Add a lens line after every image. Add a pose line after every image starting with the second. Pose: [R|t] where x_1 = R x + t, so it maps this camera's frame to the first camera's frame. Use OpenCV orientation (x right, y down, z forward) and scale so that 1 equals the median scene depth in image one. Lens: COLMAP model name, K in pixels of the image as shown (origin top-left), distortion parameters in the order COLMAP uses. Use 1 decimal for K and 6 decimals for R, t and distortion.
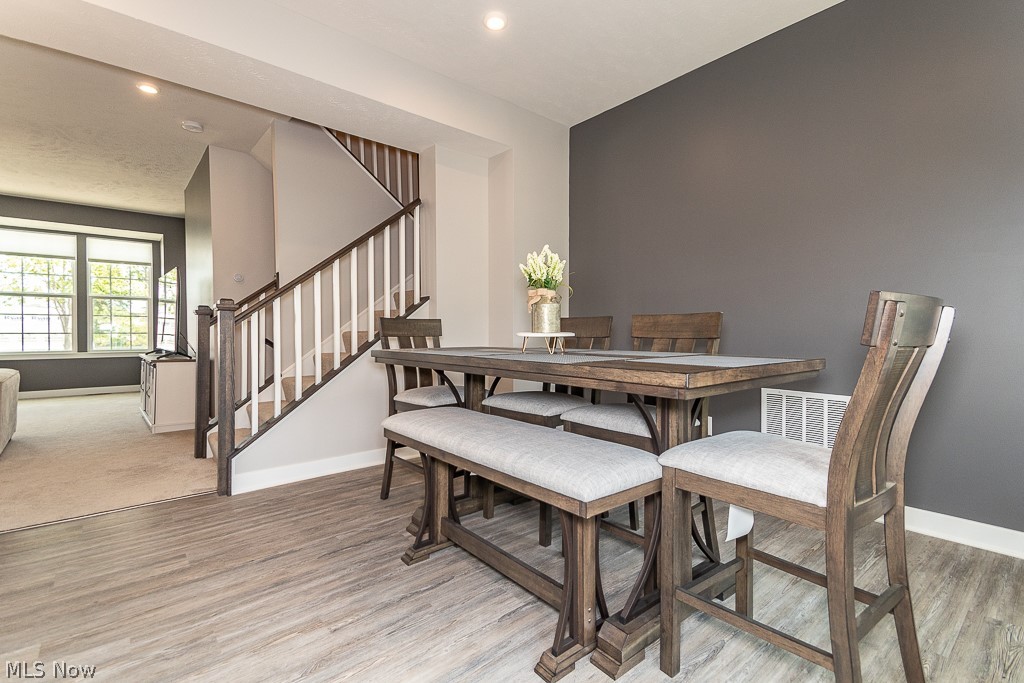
lens RADIAL K [[467.8, 0, 512.4], [0, 467.8, 335.4], [0, 0, 1]] dist [0.049108, -0.017577]
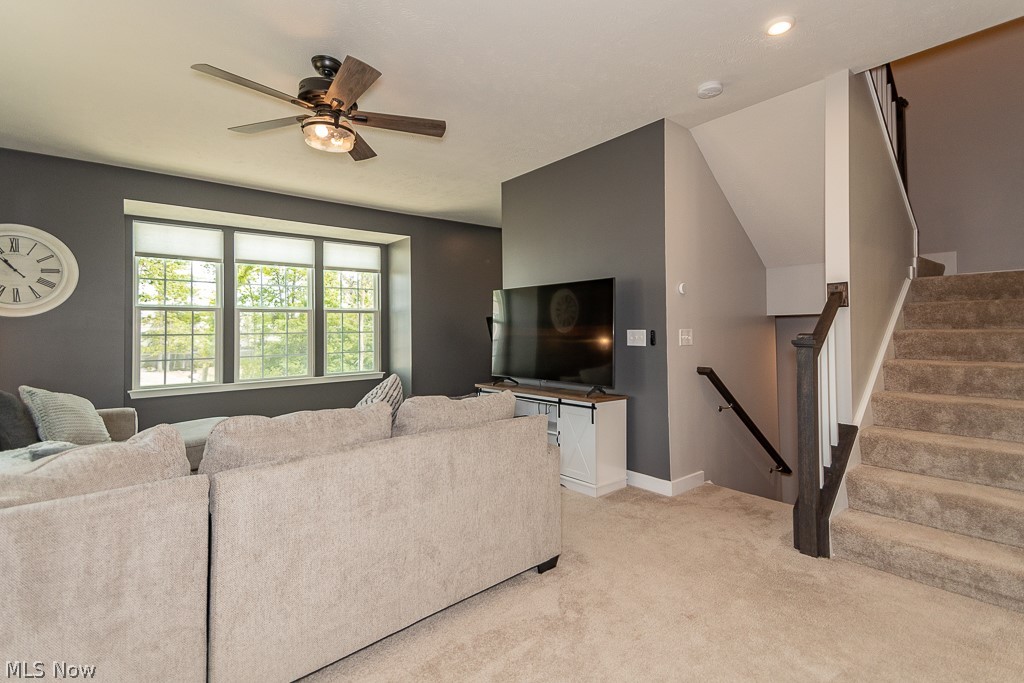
lens RADIAL K [[467.8, 0, 507.4], [0, 467.8, 316.0], [0, 0, 1]] dist [0.049108, -0.017577]
pose [[0.999827, -0.018292, -0.003395, -1.543277], [0.018142, 0.999031, -0.040109, -0.085881], [0.004125, 0.040040, 0.999190, 0.441158]]
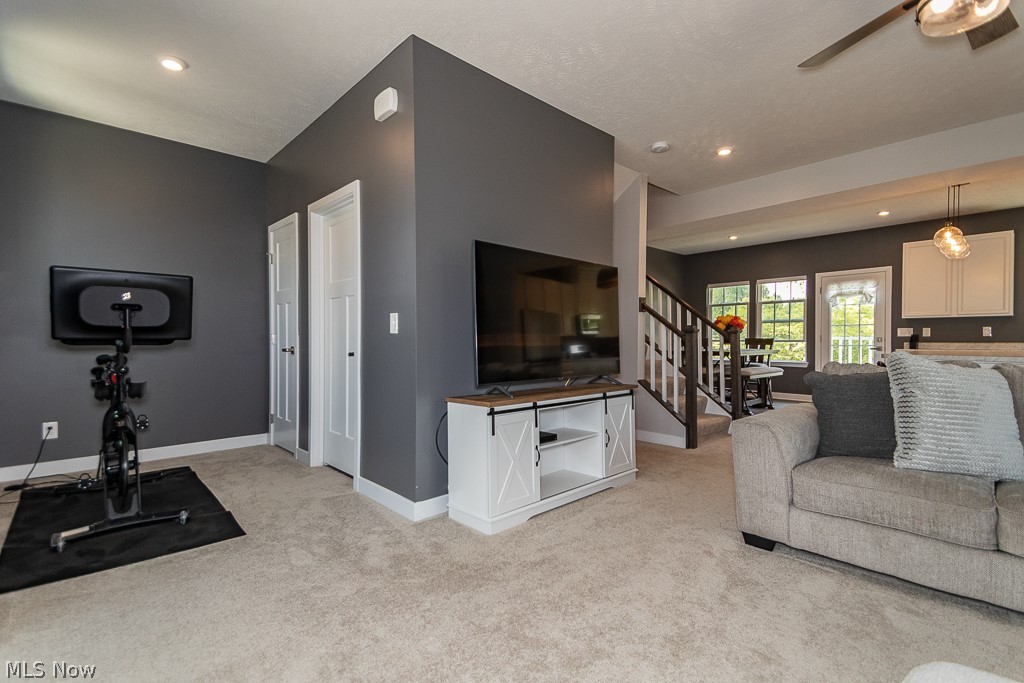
lens RADIAL K [[467.8, 0, 503.9], [0, 467.8, 344.4], [0, 0, 1]] dist [0.049108, -0.017577]
pose [[-0.006943, -0.013278, 0.999888, -2.565178], [0.009127, 0.999869, 0.013341, -0.042857], [-0.999934, 0.009218, -0.006821, 2.011510]]
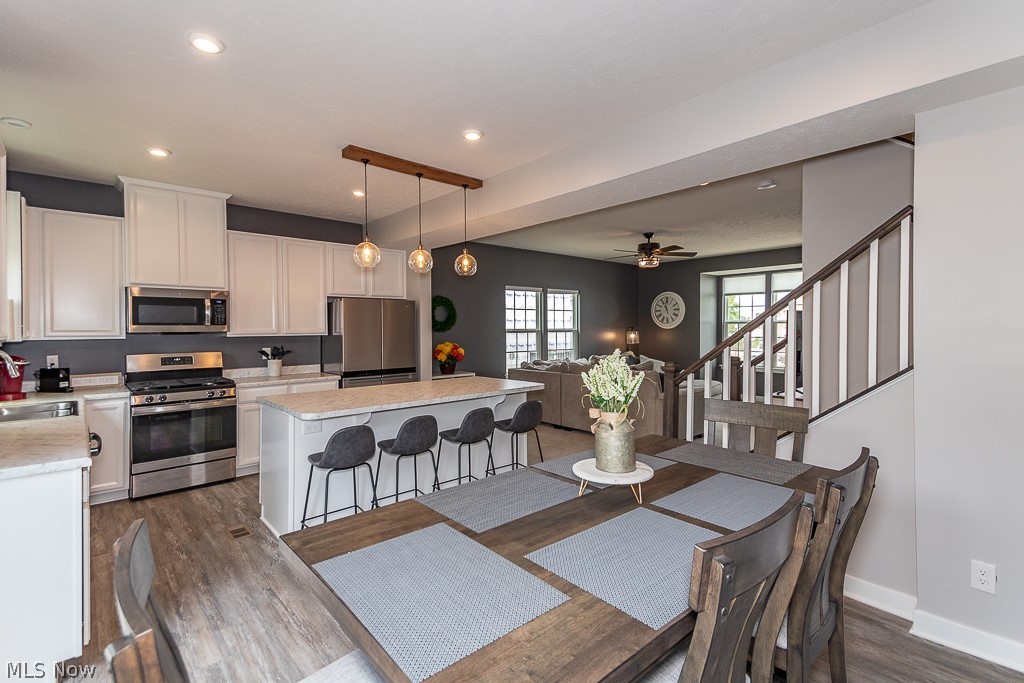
lens RADIAL K [[467.8, 0, 505.9], [0, 467.8, 333.4], [0, 0, 1]] dist [0.049108, -0.017577]
pose [[0.013644, 0.011746, -0.999838, 0.588593], [-0.006921, 0.999908, 0.011652, -0.168197], [0.999883, 0.006761, 0.013724, 0.612645]]
